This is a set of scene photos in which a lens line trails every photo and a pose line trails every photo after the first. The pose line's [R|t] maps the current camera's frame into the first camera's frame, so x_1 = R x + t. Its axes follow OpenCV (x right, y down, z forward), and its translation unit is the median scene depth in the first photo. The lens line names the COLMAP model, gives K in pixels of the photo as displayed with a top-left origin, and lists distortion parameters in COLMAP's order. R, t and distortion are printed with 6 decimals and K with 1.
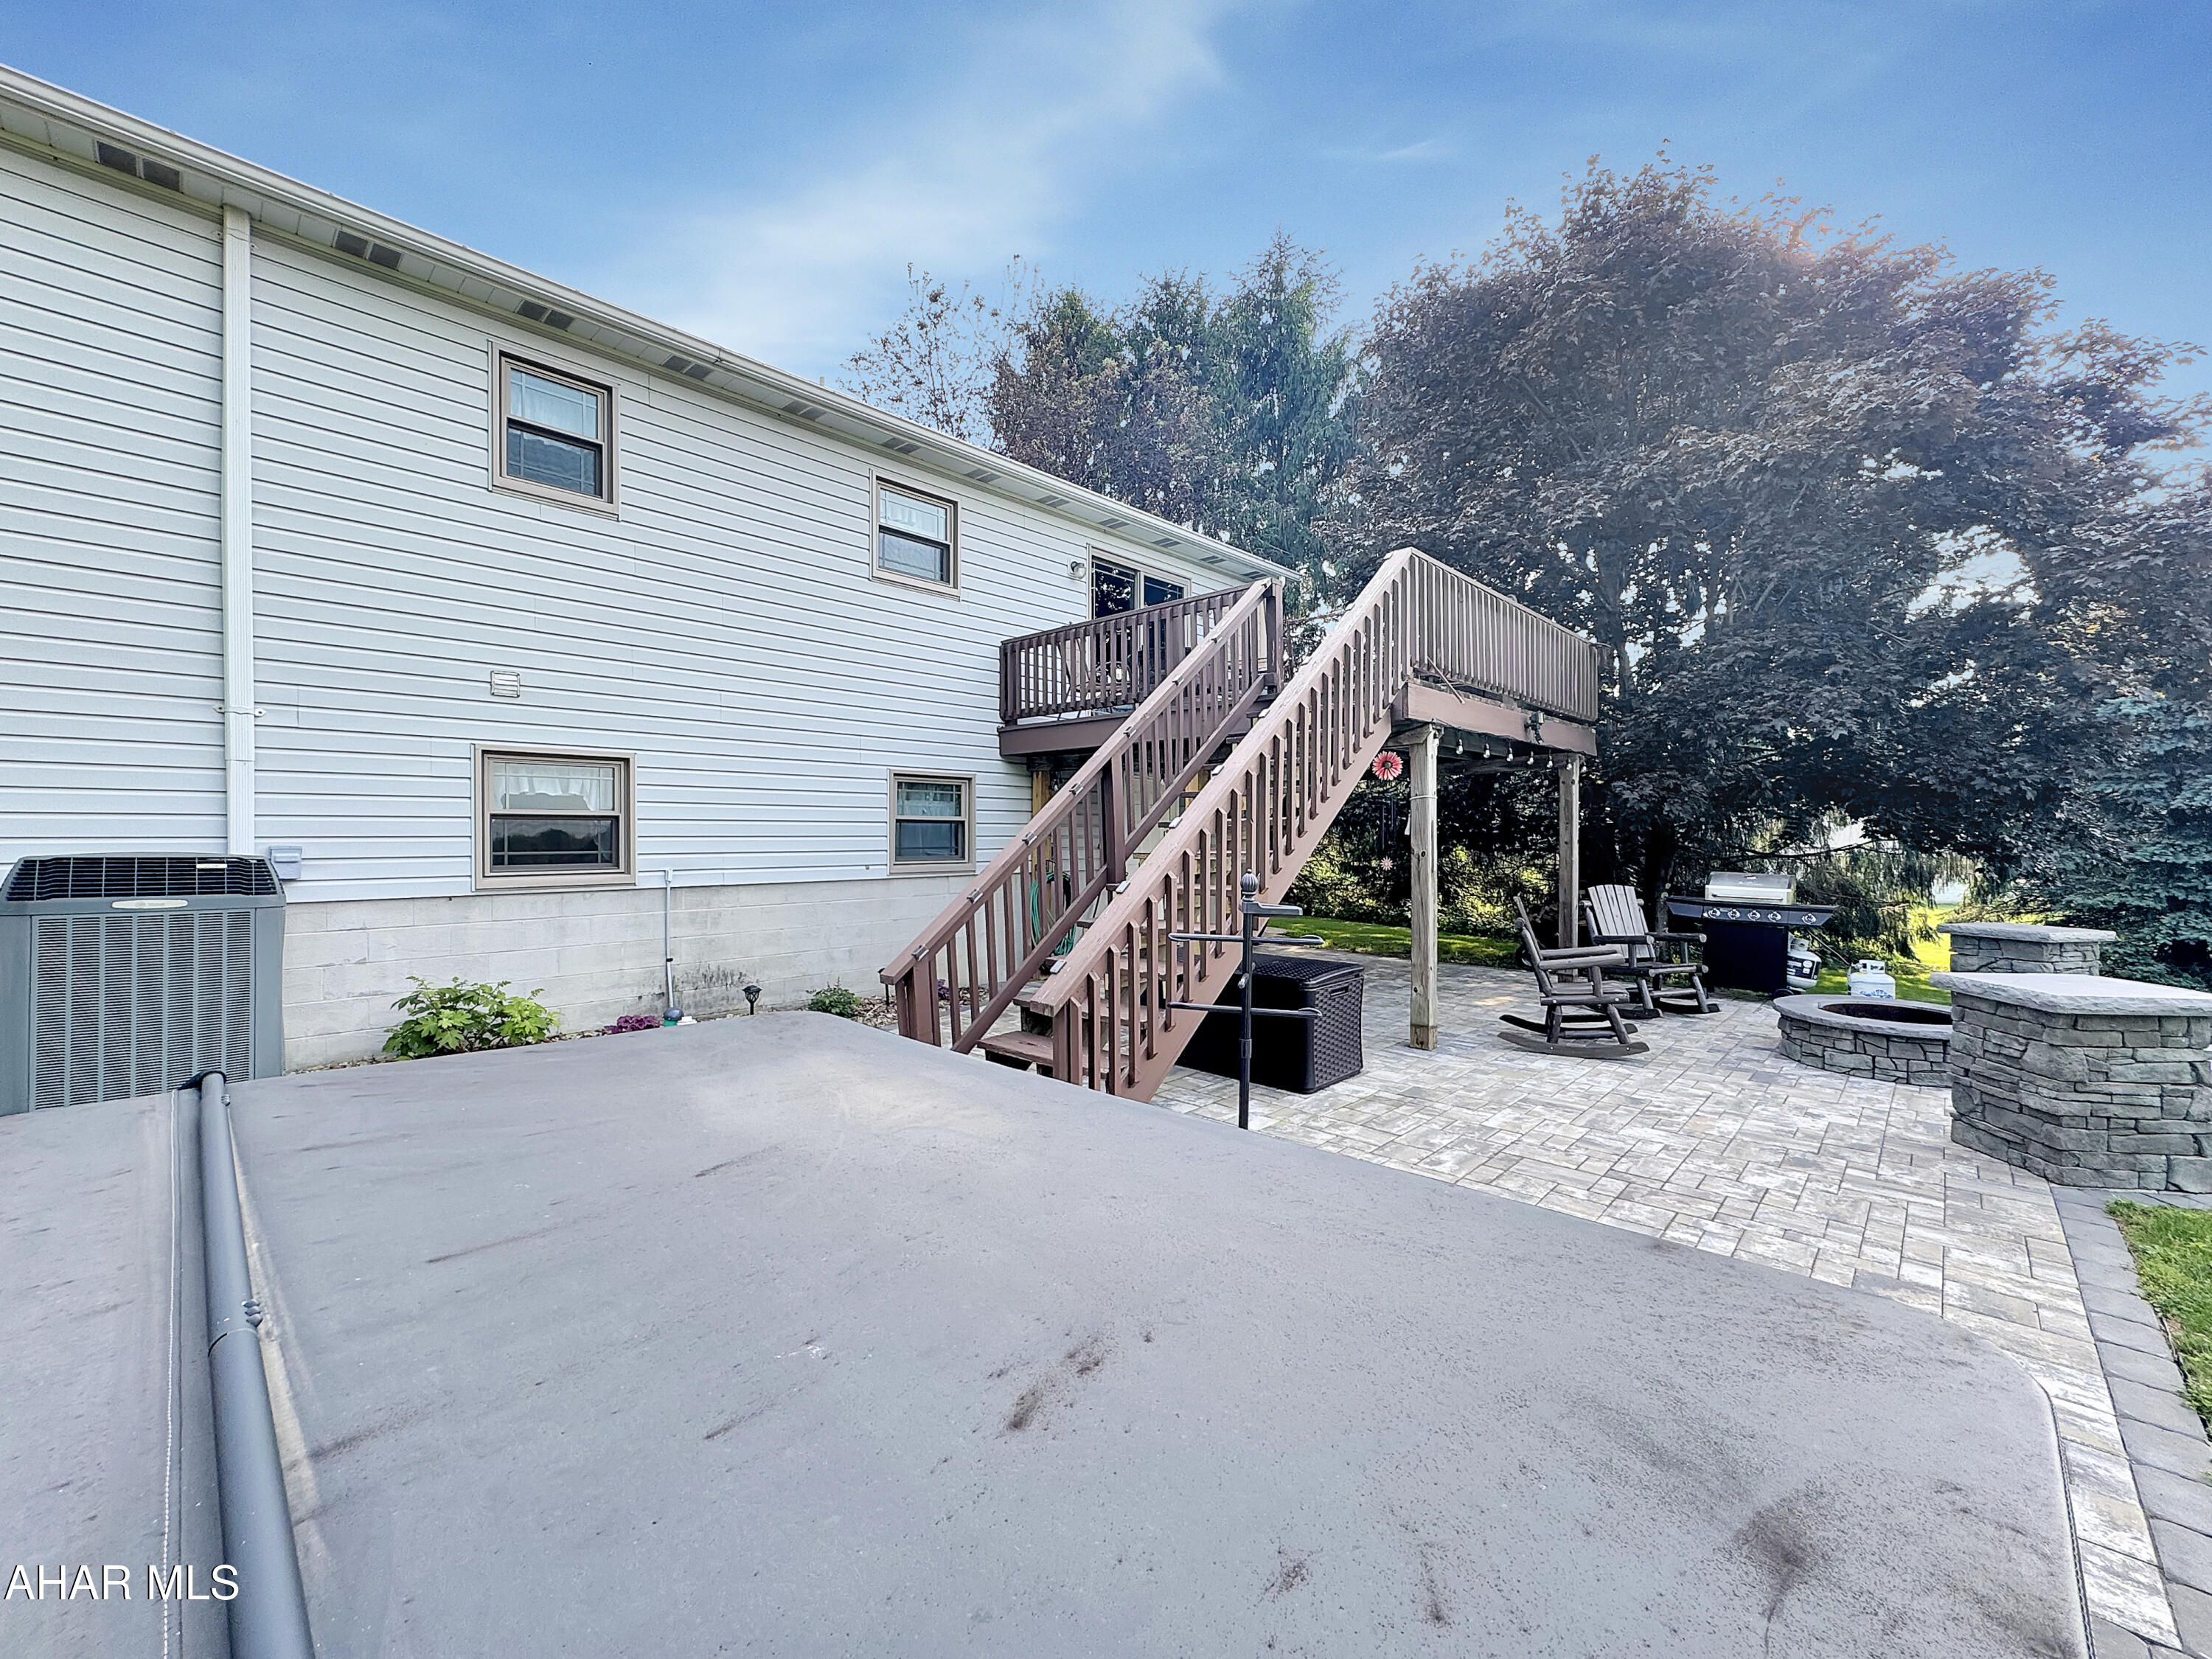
lens RADIAL K [[925.7, 0, 1090.3], [0, 925.7, 841.0], [0, 0, 1]] dist [-0.002405, -0.000049]
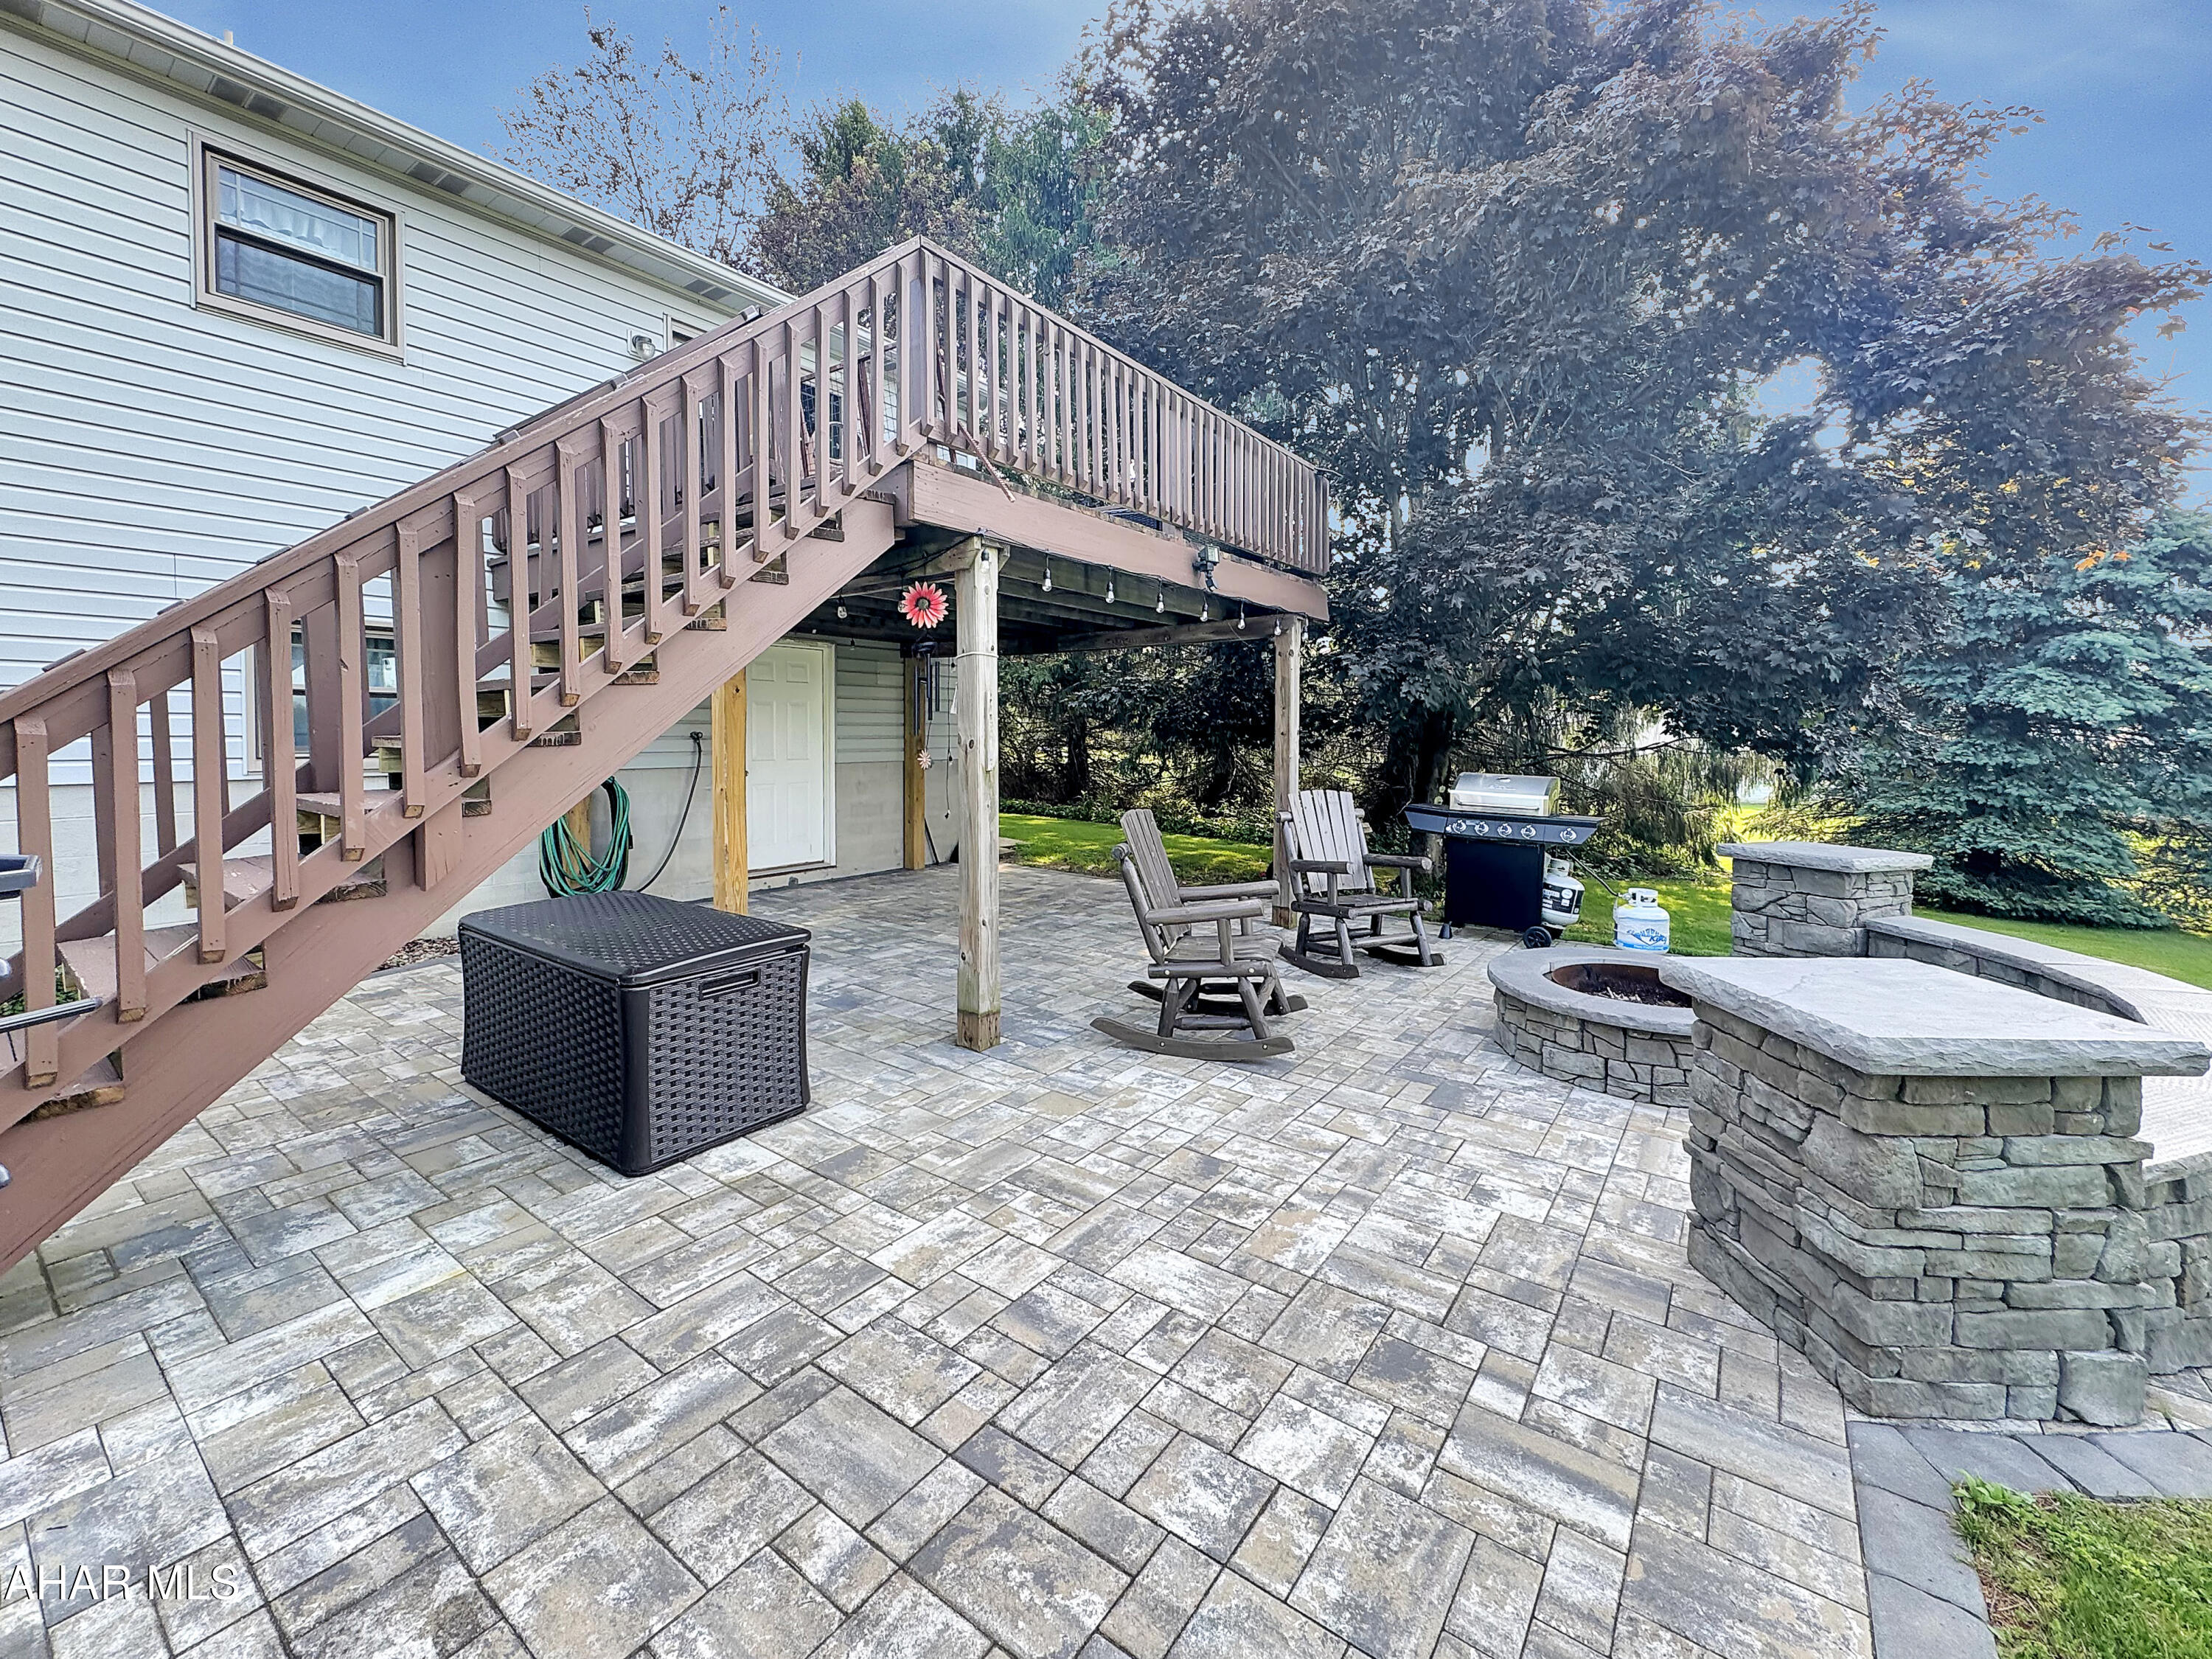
lens RADIAL K [[925.7, 0, 1098.8], [0, 925.7, 754.4], [0, 0, 1]] dist [-0.002405, -0.000049]
pose [[0.992708, 0.005287, 0.120426, 0.307128], [-0.007391, 0.999828, 0.017032, 0.008003], [-0.120316, -0.017798, 0.992576, 0.297843]]
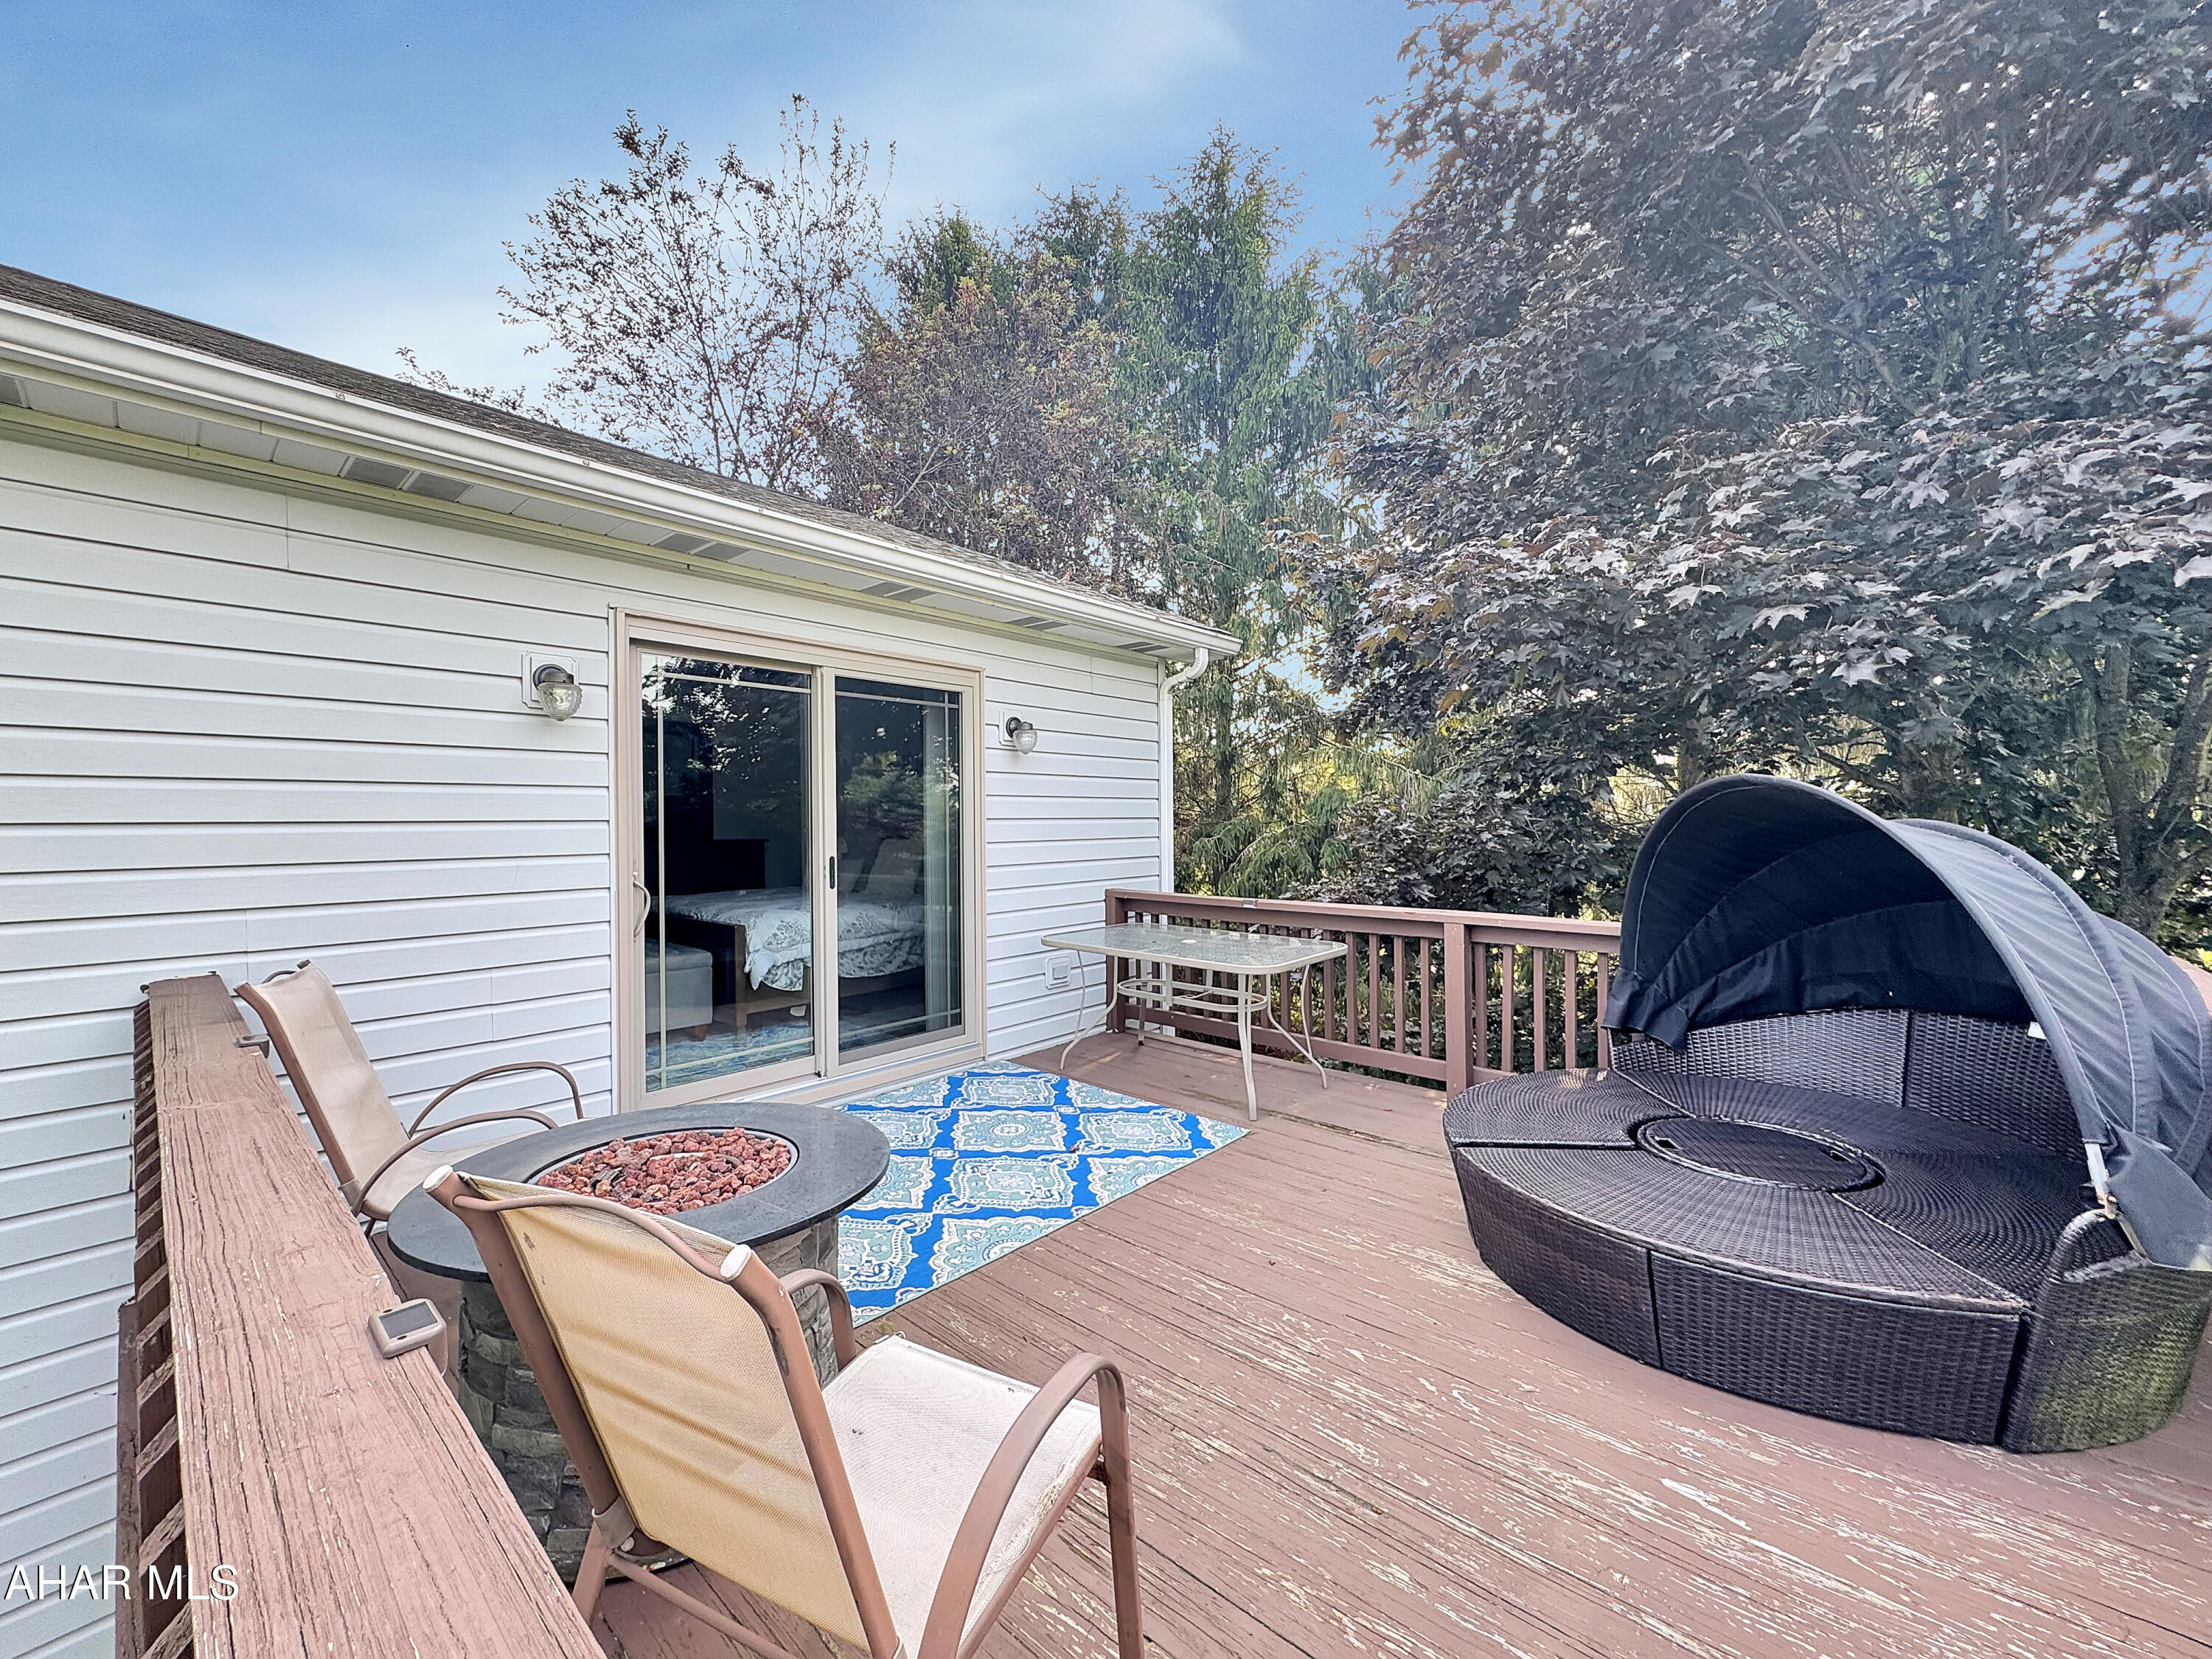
lens RADIAL K [[842.9, 0, 1100.9], [0, 842.9, 815.1], [0, 0, 1]] dist [-0.002504, -0.000191]
pose [[0.999309, -0.007256, 0.036443, 0.207486], [0.006794, 0.999895, 0.012763, -0.307501], [-0.036531, -0.012506, 0.999254, 0.846510]]
